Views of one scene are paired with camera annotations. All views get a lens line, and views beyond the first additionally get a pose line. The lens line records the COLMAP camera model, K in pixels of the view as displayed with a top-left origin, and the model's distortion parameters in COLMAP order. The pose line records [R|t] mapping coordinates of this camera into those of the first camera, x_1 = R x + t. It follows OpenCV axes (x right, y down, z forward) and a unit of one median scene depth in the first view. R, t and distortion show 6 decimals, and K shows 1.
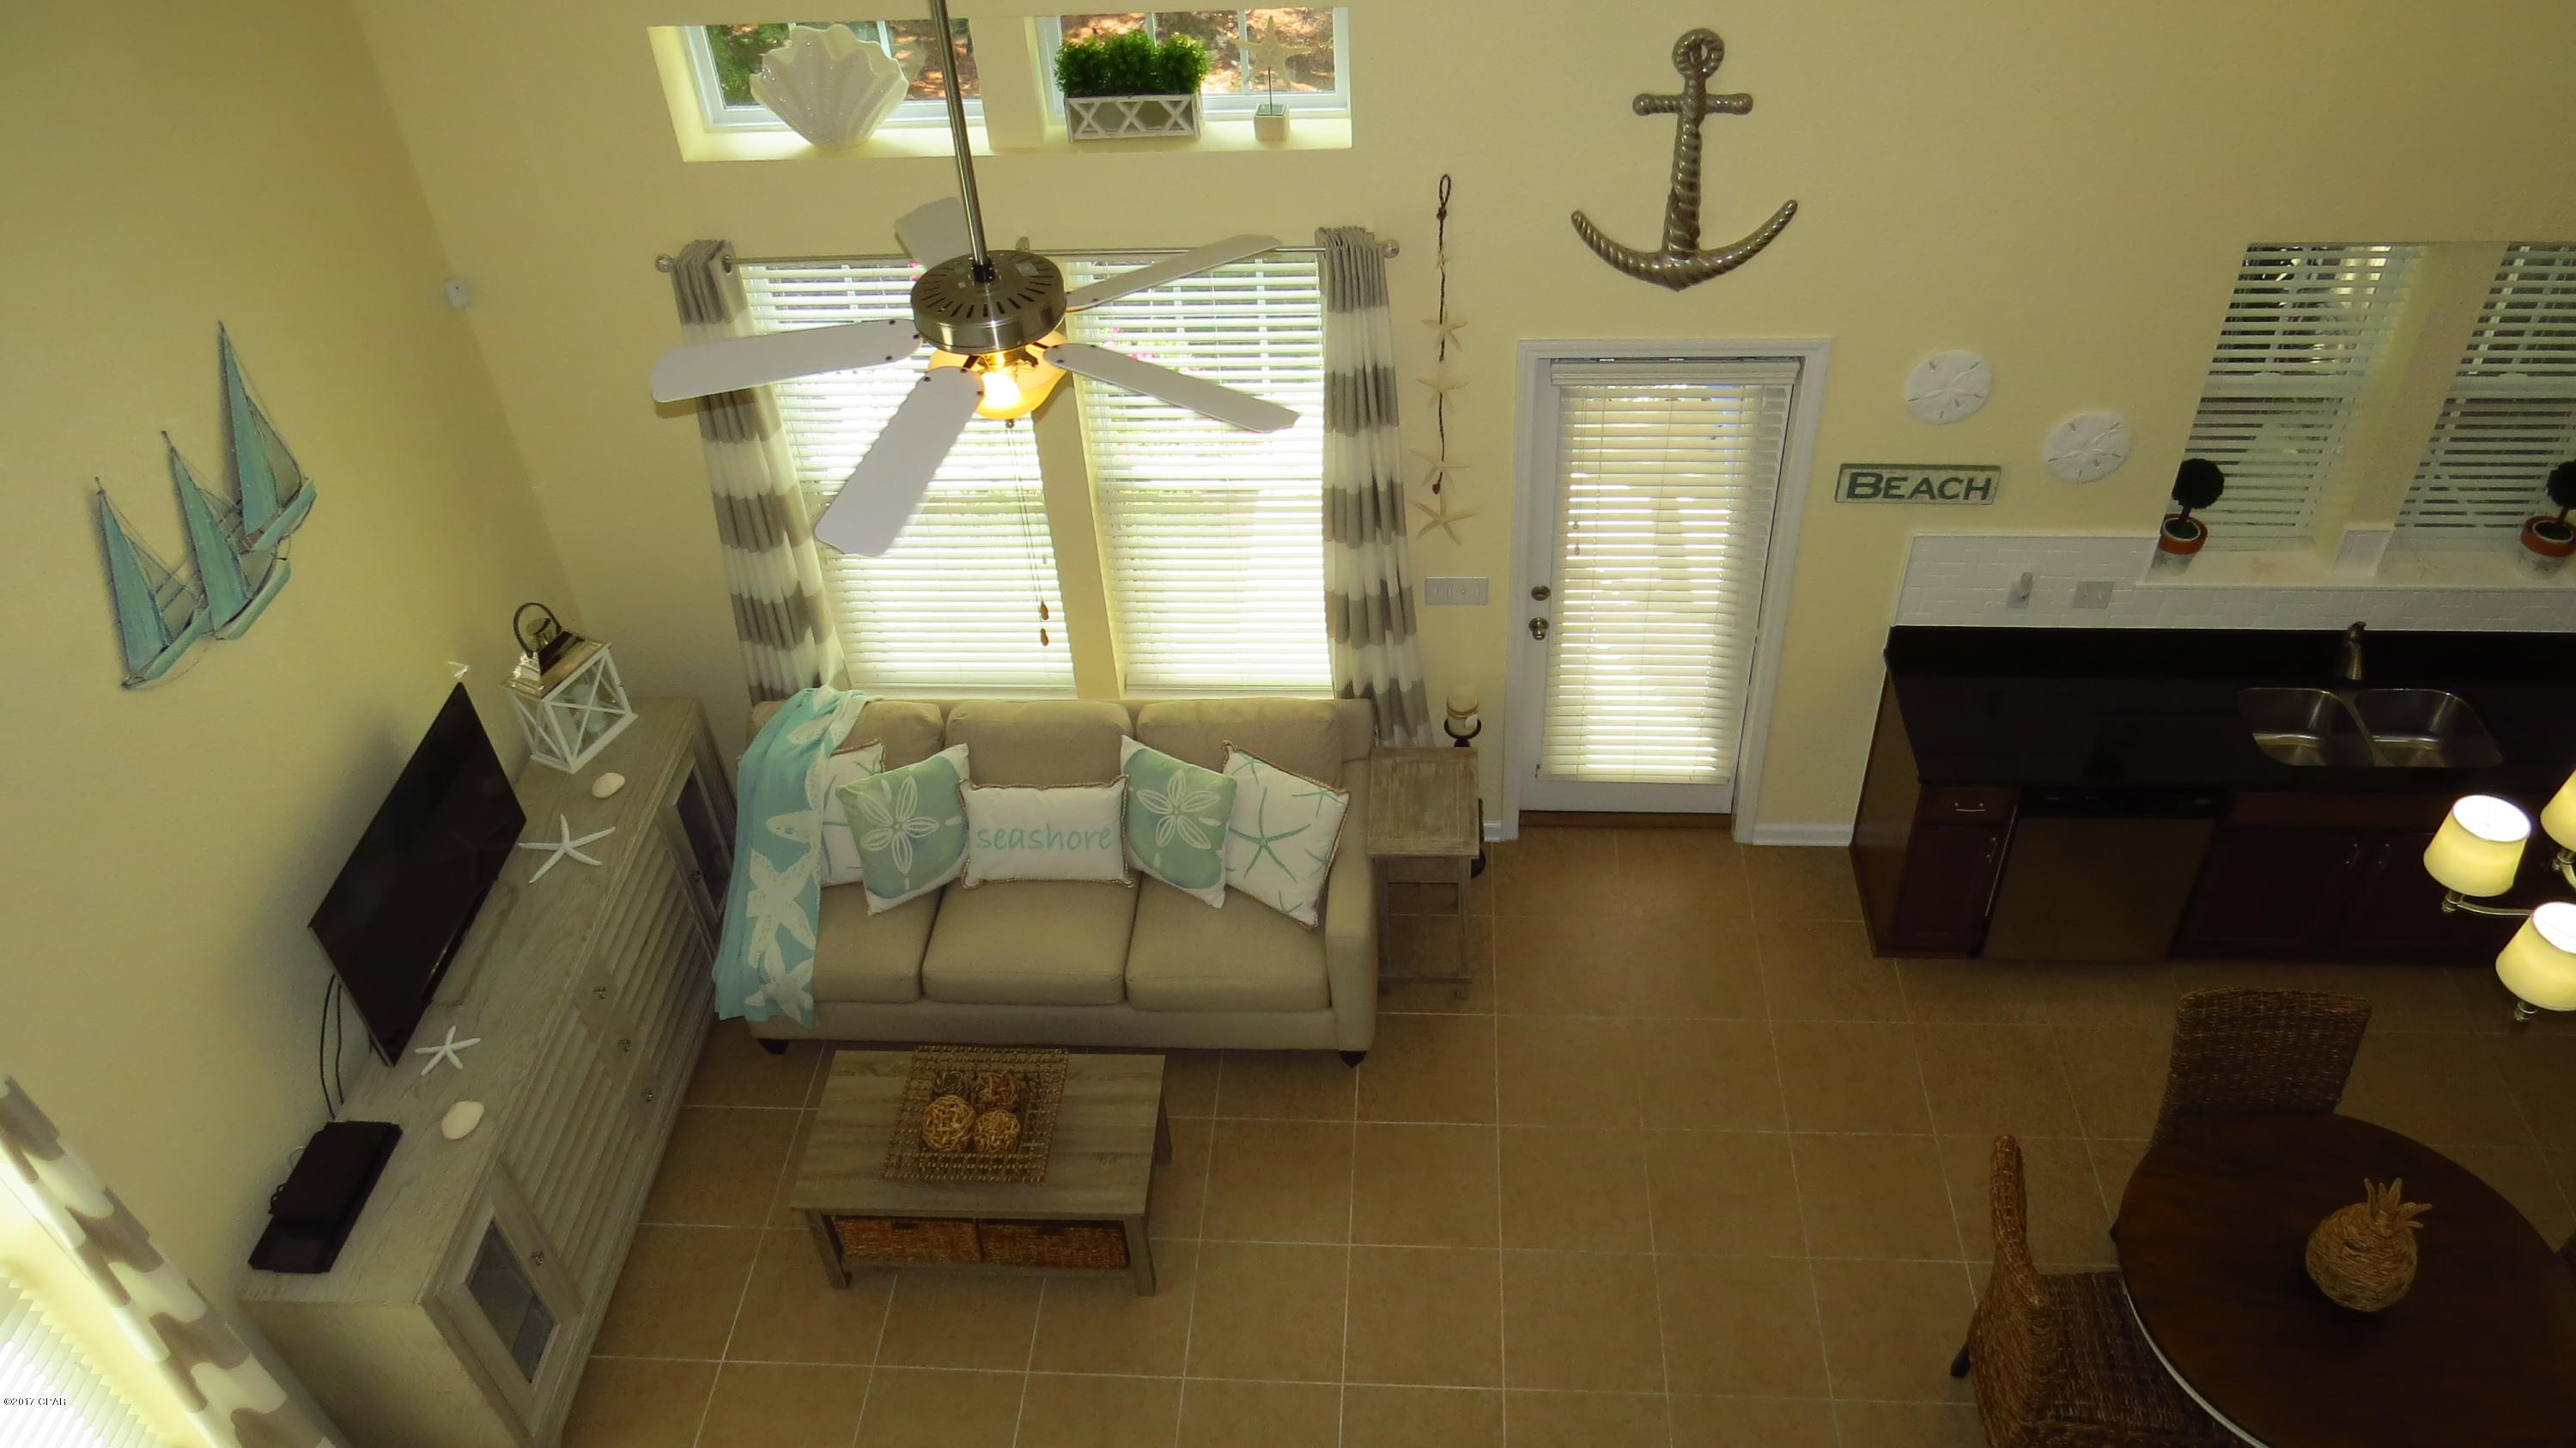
lens RADIAL K [[1837.1, 0, 1284.0], [0, 1837.1, 719.1], [0, 0, 1]] dist [-0.022011, 0.009394]
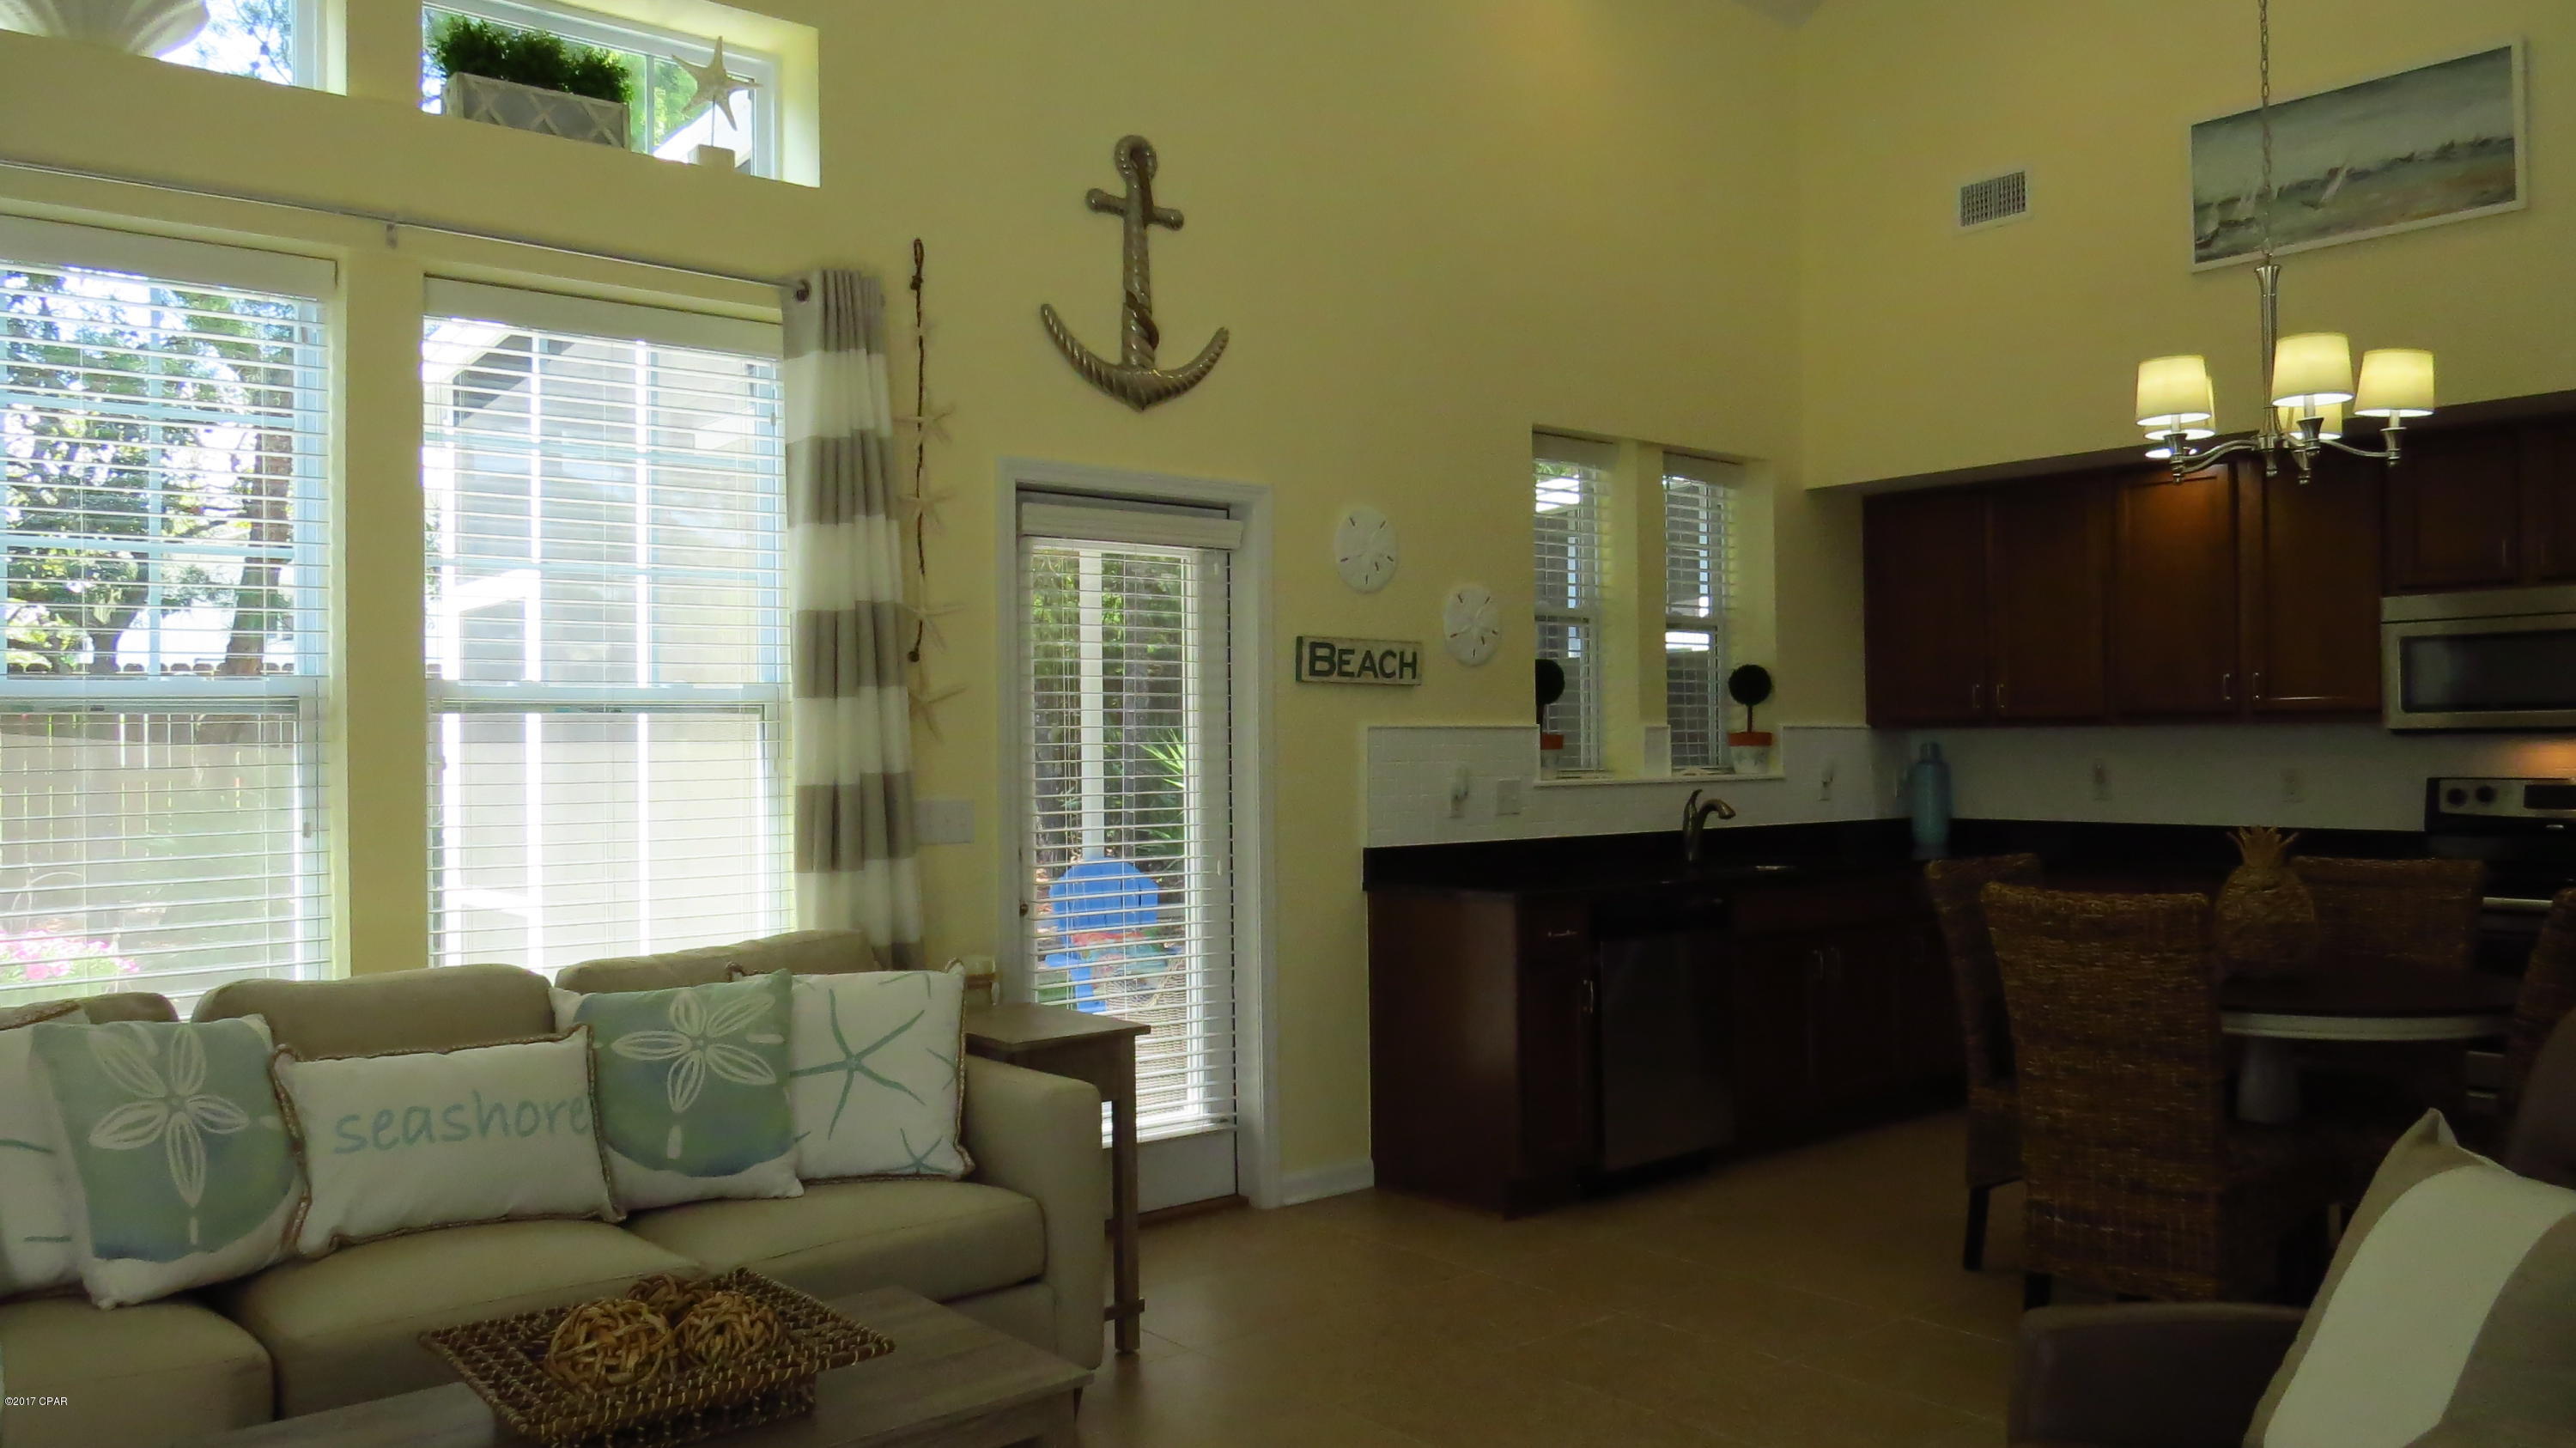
lens RADIAL K [[1837.1, 0, 1279.1], [0, 1837.1, 705.8], [0, 0, 1]] dist [-0.022011, 0.009394]
pose [[0.724442, 0.055439, 0.687103, -0.349698], [0.430201, 0.742468, -0.513486, 0.368365], [-0.538619, 0.667583, 0.514025, 0.543608]]
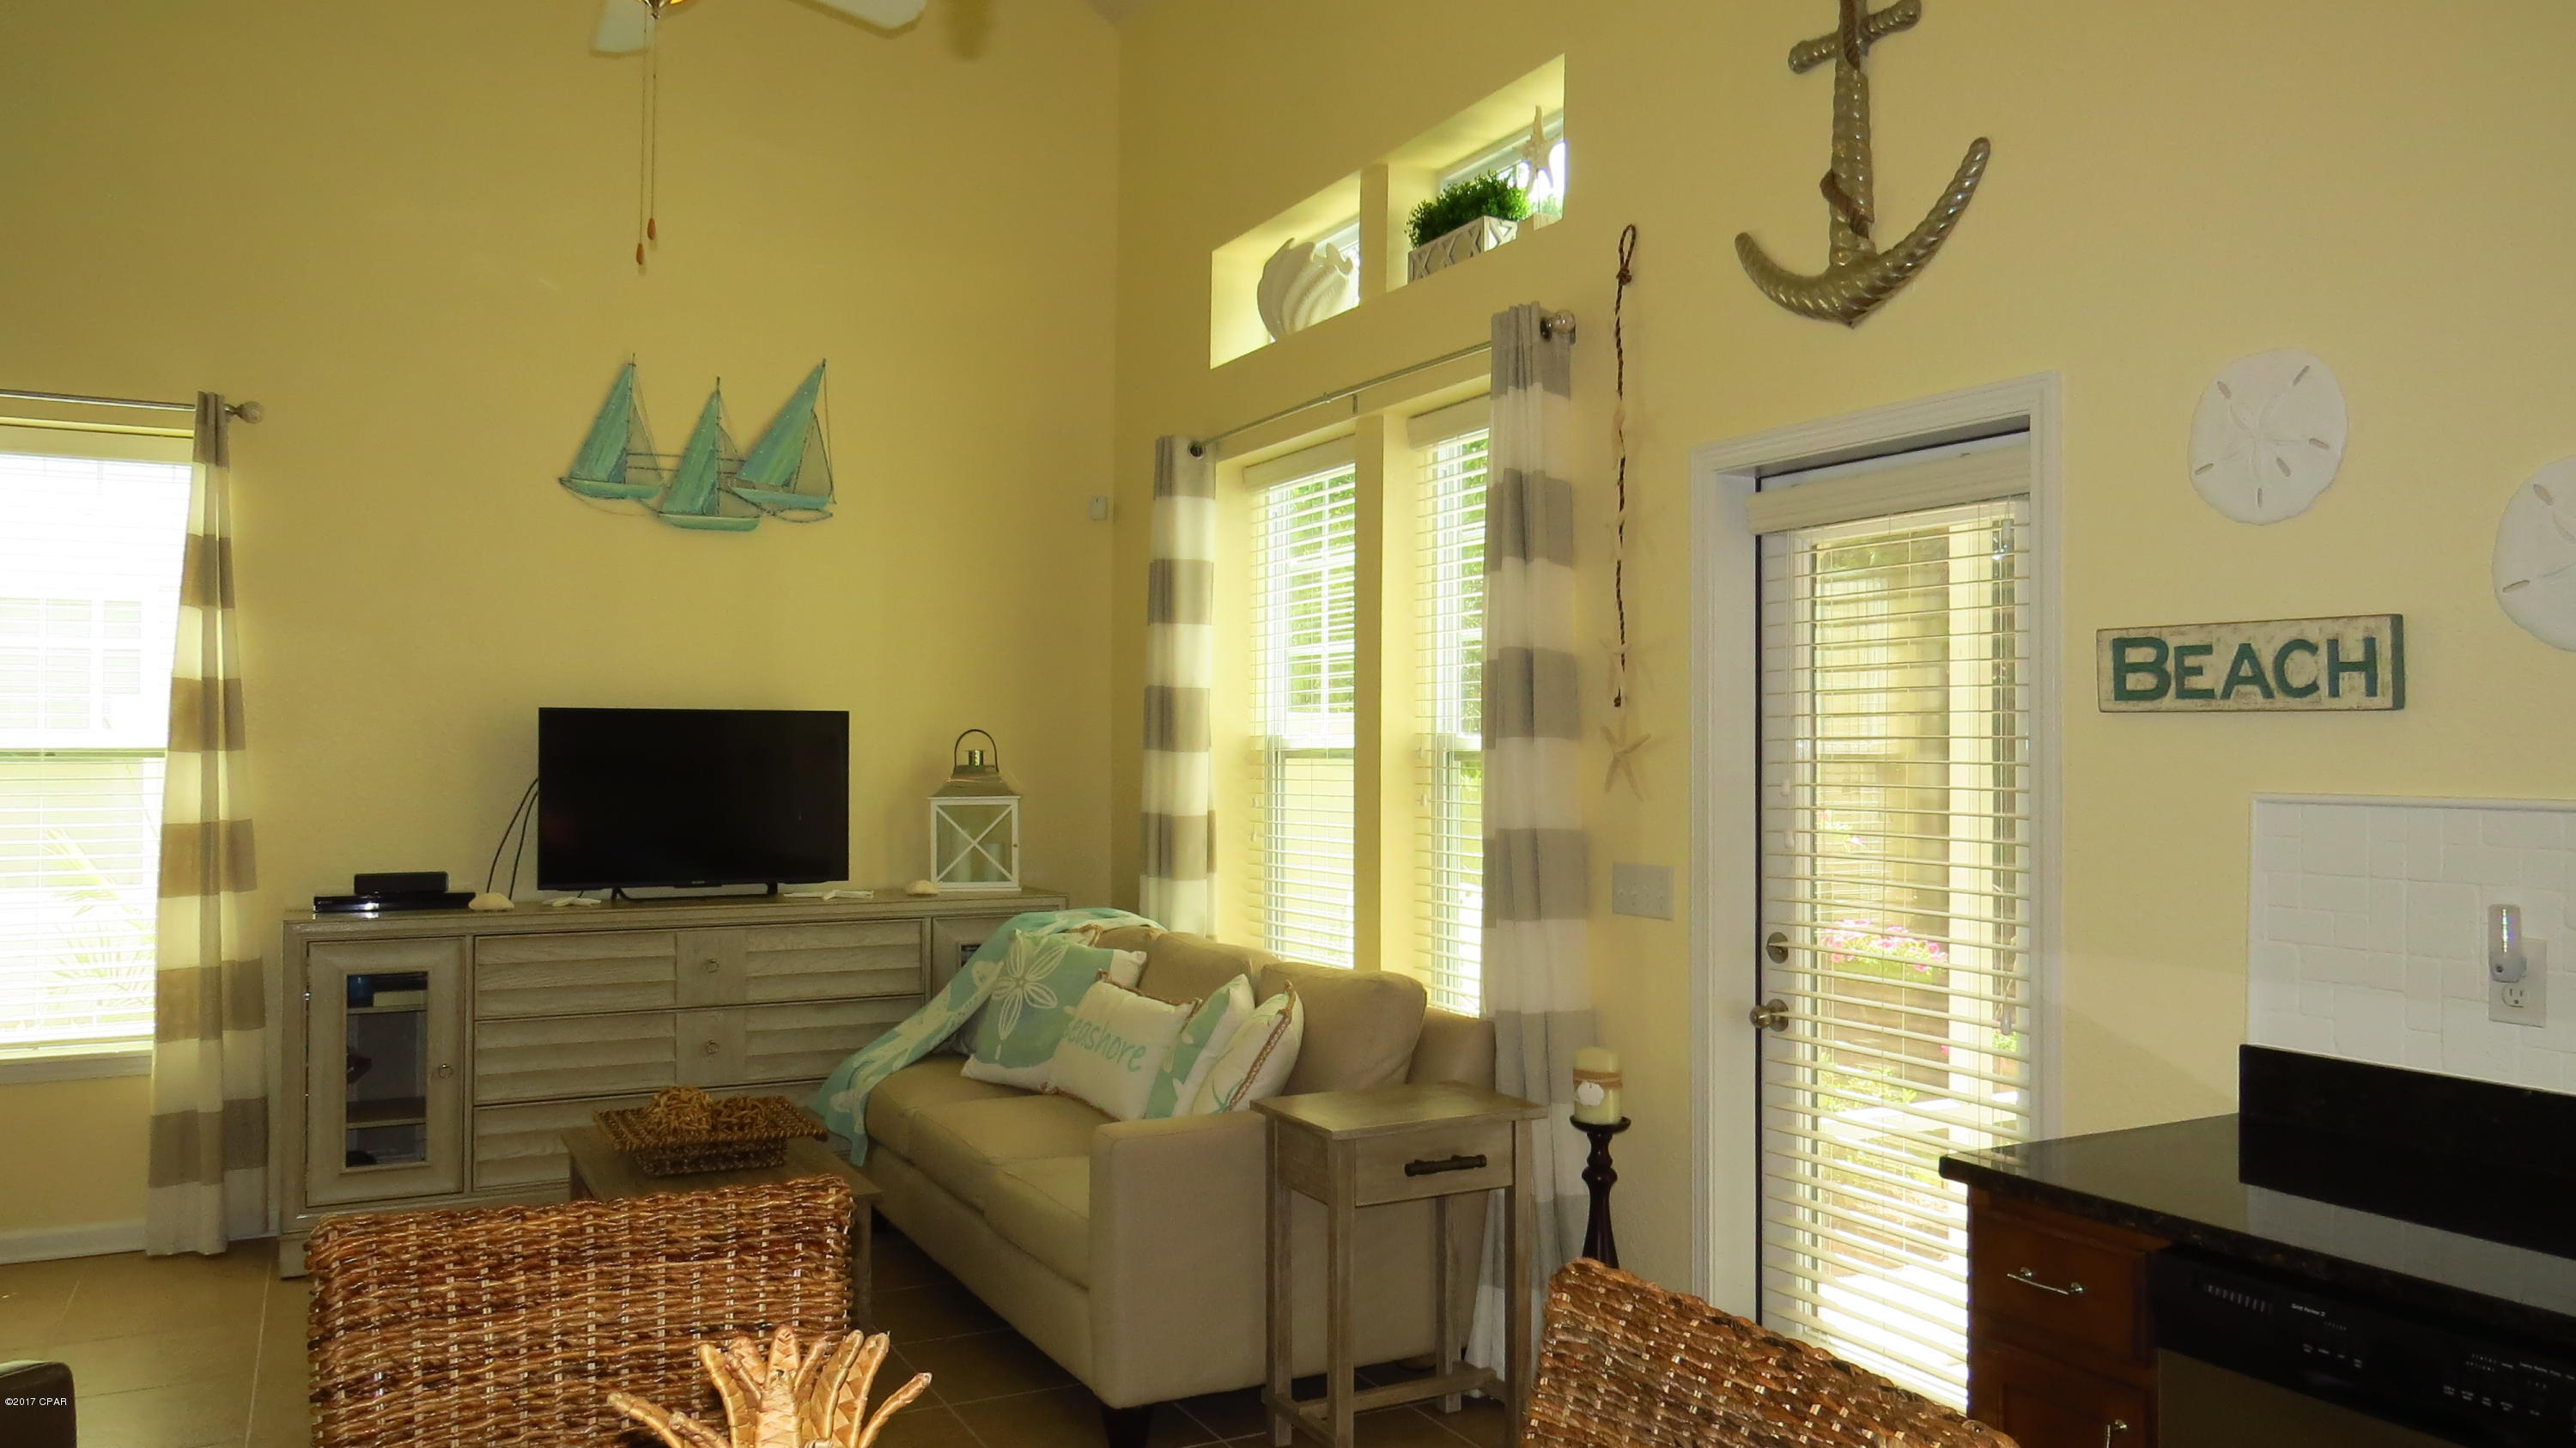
lens RADIAL K [[1837.1, 0, 1299.3], [0, 1837.1, 704.2], [0, 0, 1]] dist [-0.022011, 0.009394]
pose [[0.522157, 0.029823, -0.852328, 0.625646], [-0.578213, 0.747012, -0.328090, 0.177193], [0.626914, 0.664141, 0.407302, 0.661755]]
